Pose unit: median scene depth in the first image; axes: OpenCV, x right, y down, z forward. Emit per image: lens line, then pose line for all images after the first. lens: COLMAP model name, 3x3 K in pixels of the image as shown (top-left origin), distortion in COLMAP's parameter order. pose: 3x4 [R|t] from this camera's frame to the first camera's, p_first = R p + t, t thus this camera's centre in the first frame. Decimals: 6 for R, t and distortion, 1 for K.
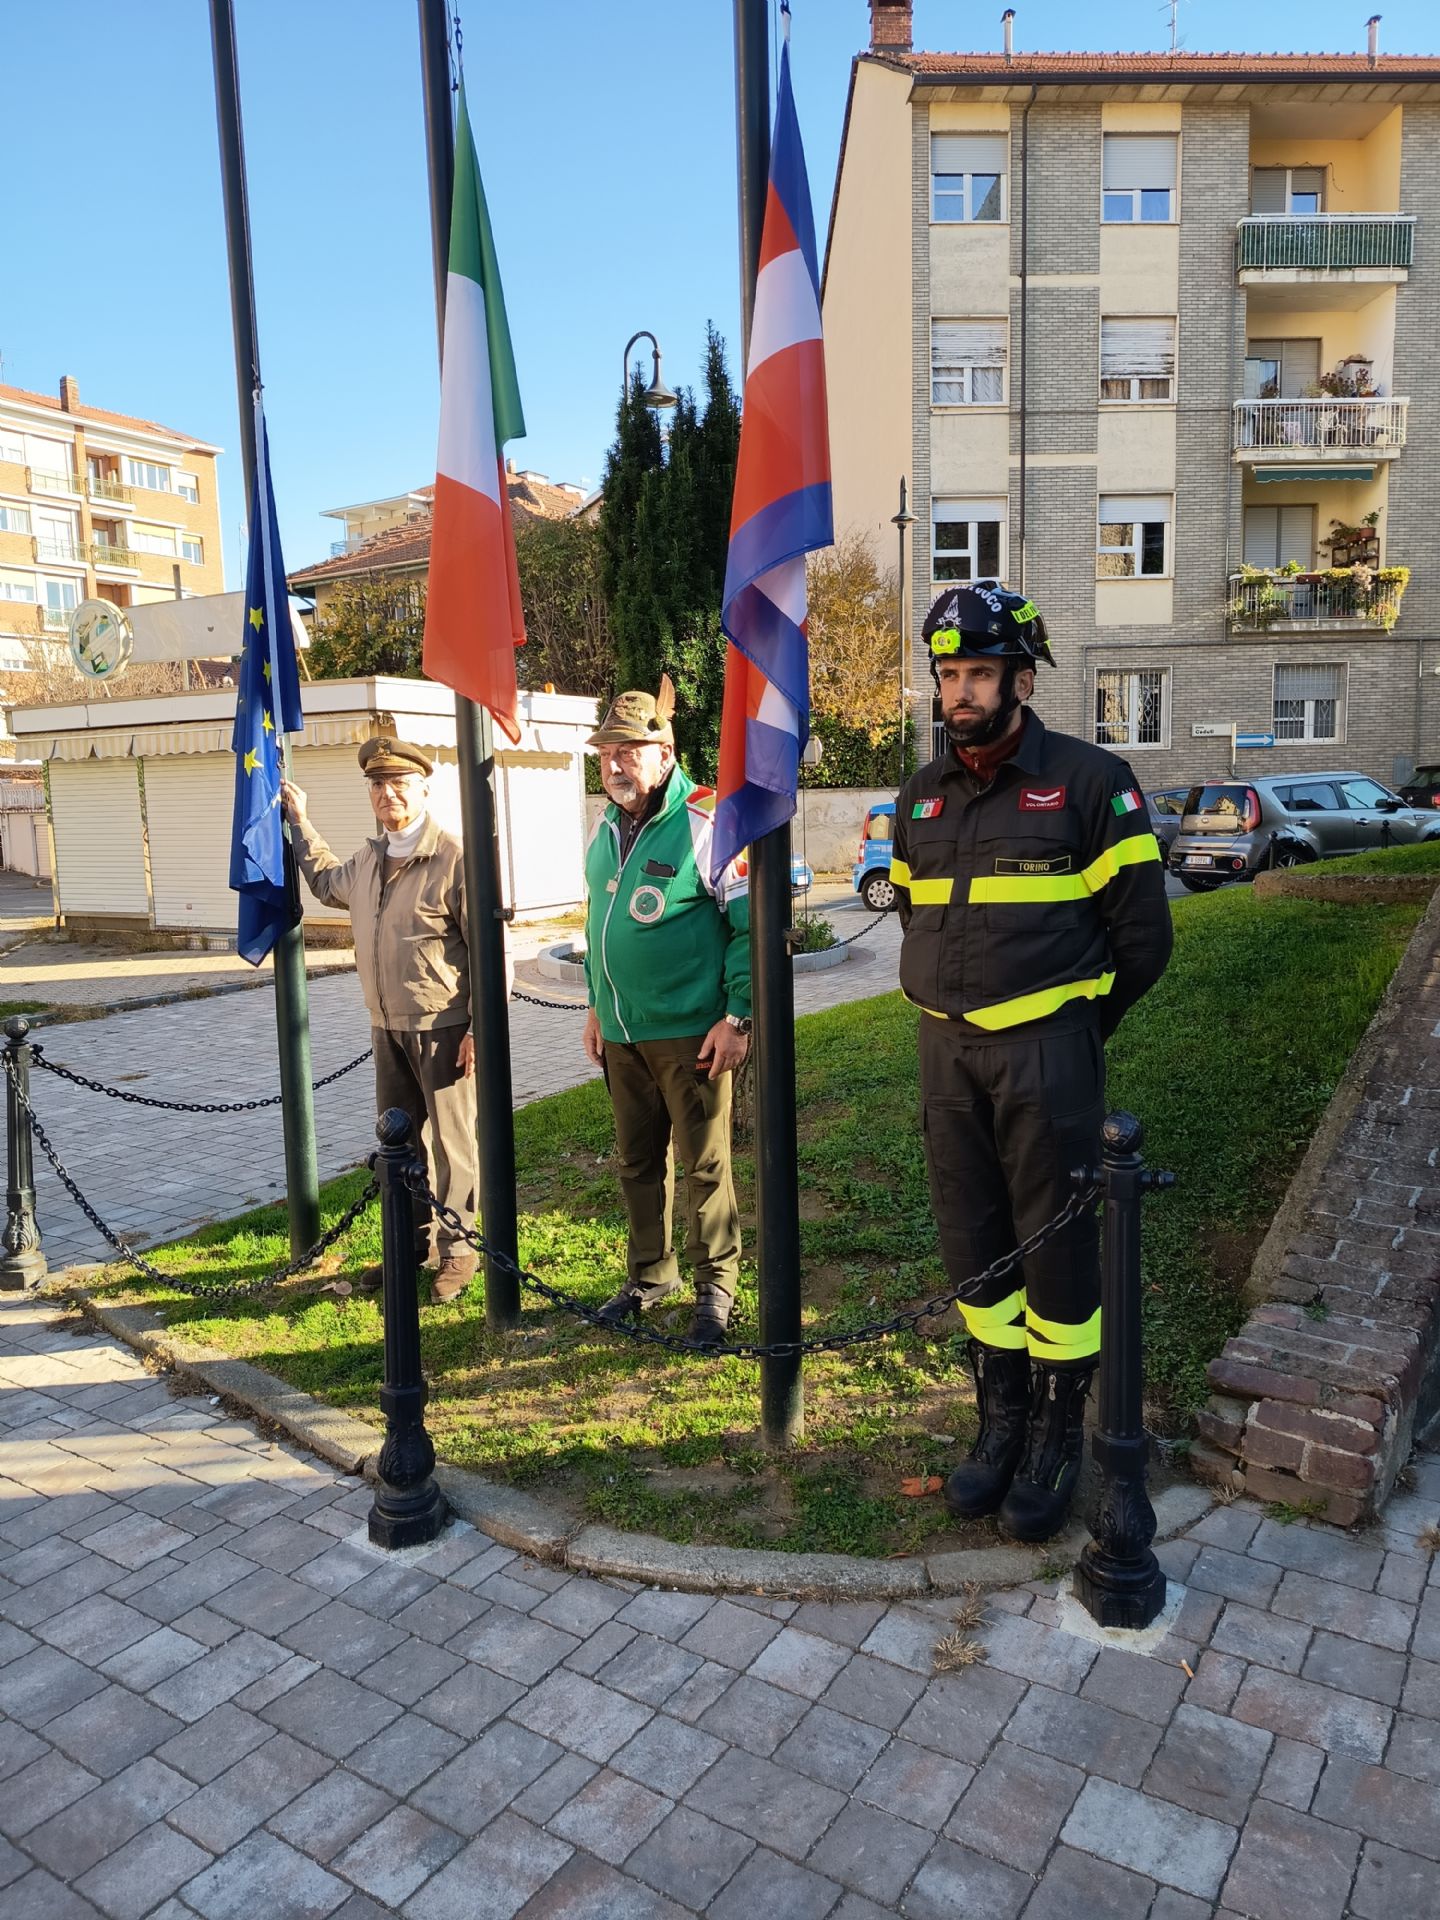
lens RADIAL K [[1317.6, 0, 730.7], [0, 1317.6, 960.3], [0, 0, 1]] dist [0.042027, -0.026416]
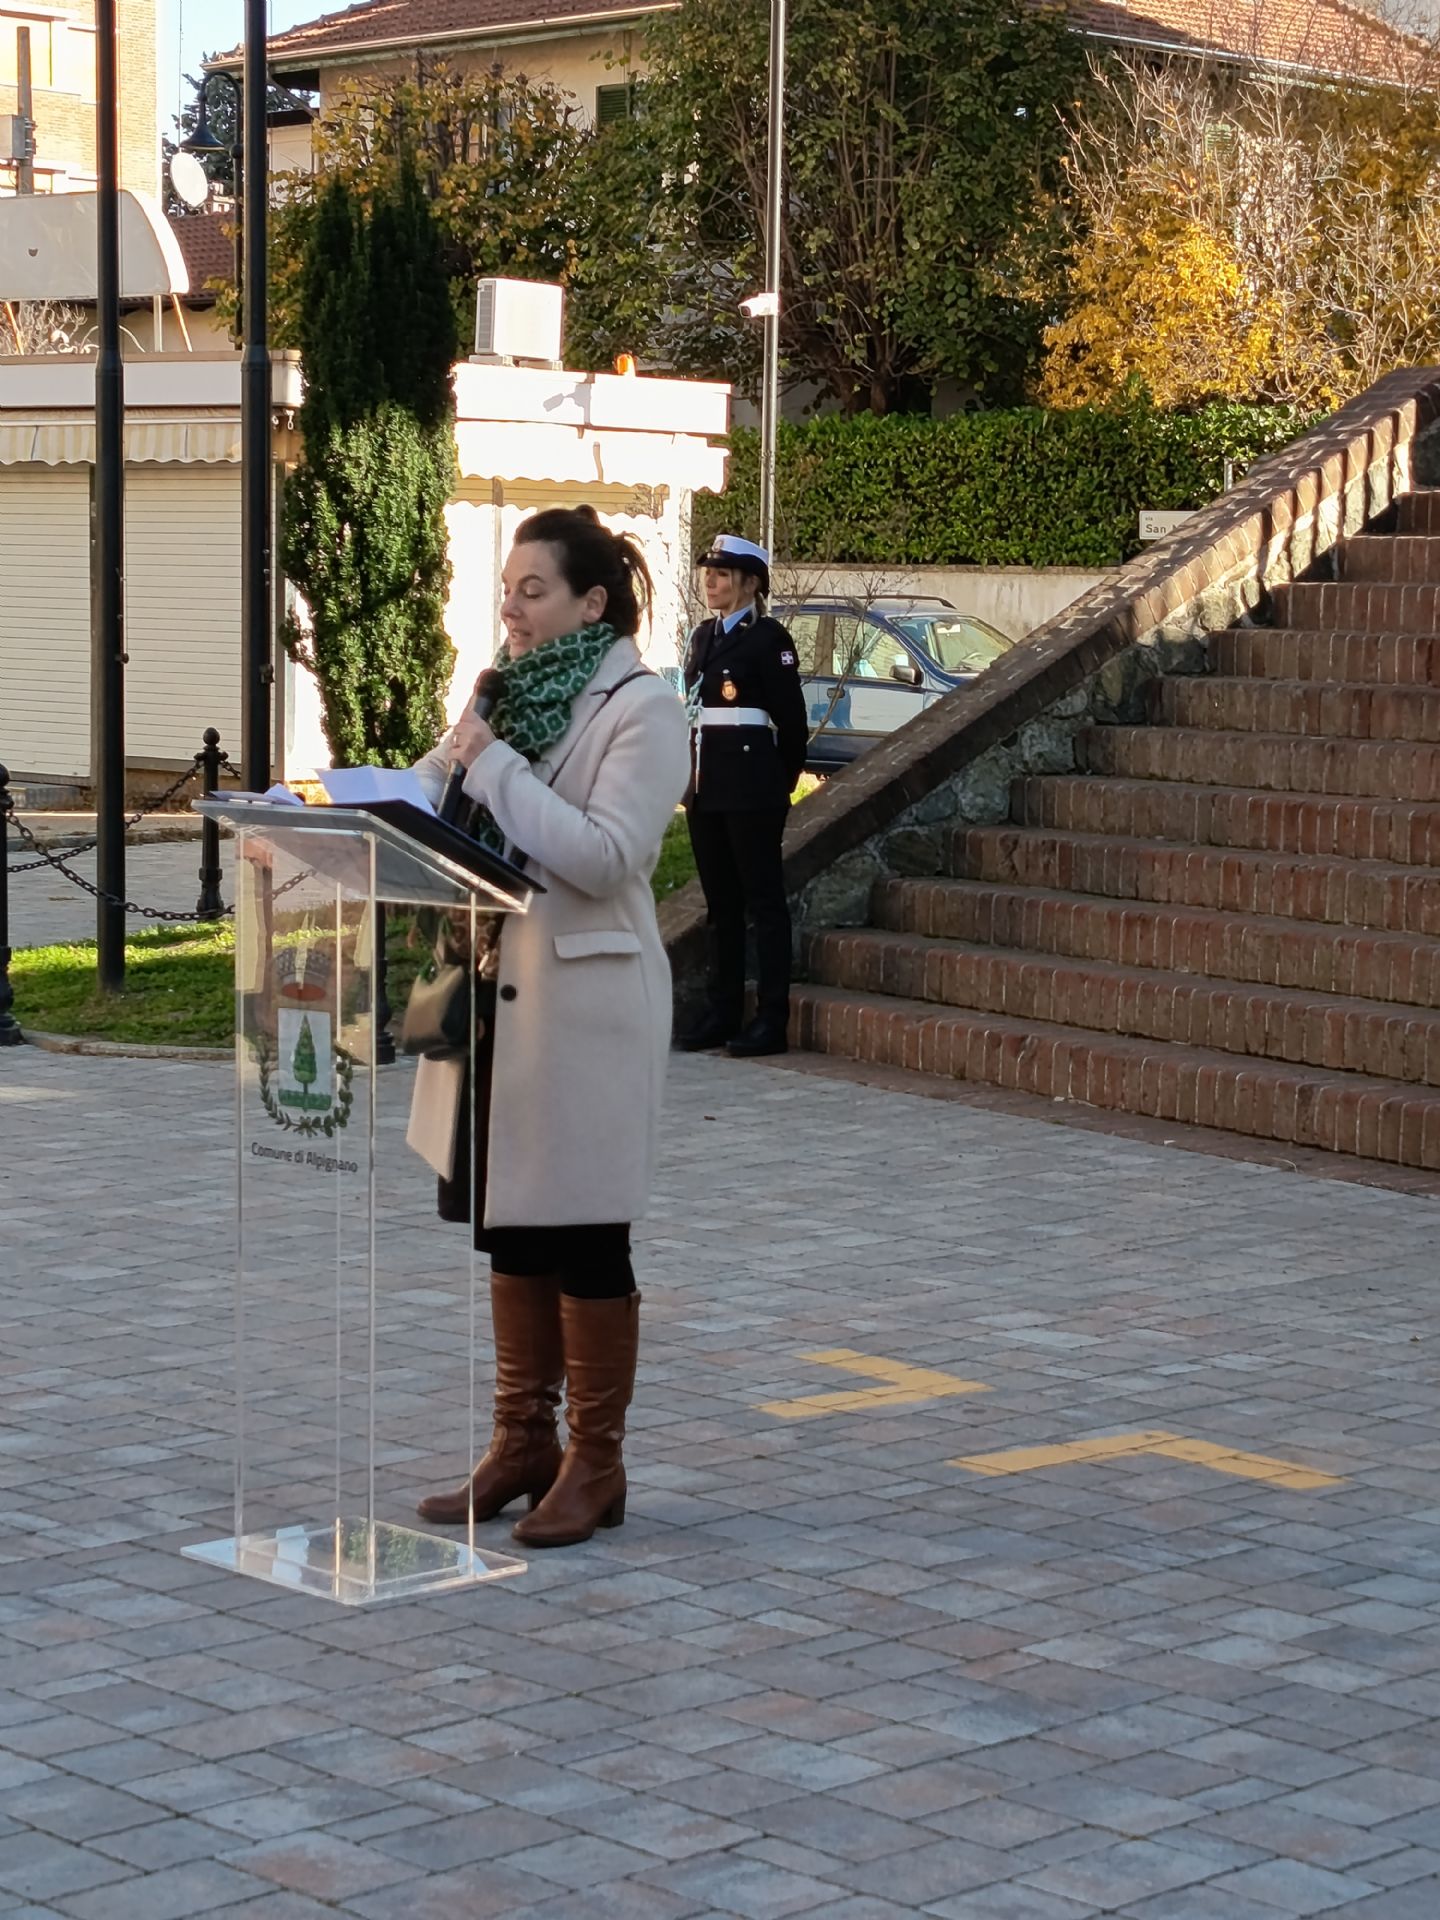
lens RADIAL K [[3980.0, 0, 710.8], [0, 3980.0, 887.1], [0, 0, 1]] dist [0.270730, 0.000000]
pose [[0.973394, 0.062005, -0.220591, 0.184328], [-0.071534, 0.996807, -0.035471, 0.041948], [0.217688, 0.050307, 0.974721, -0.390759]]
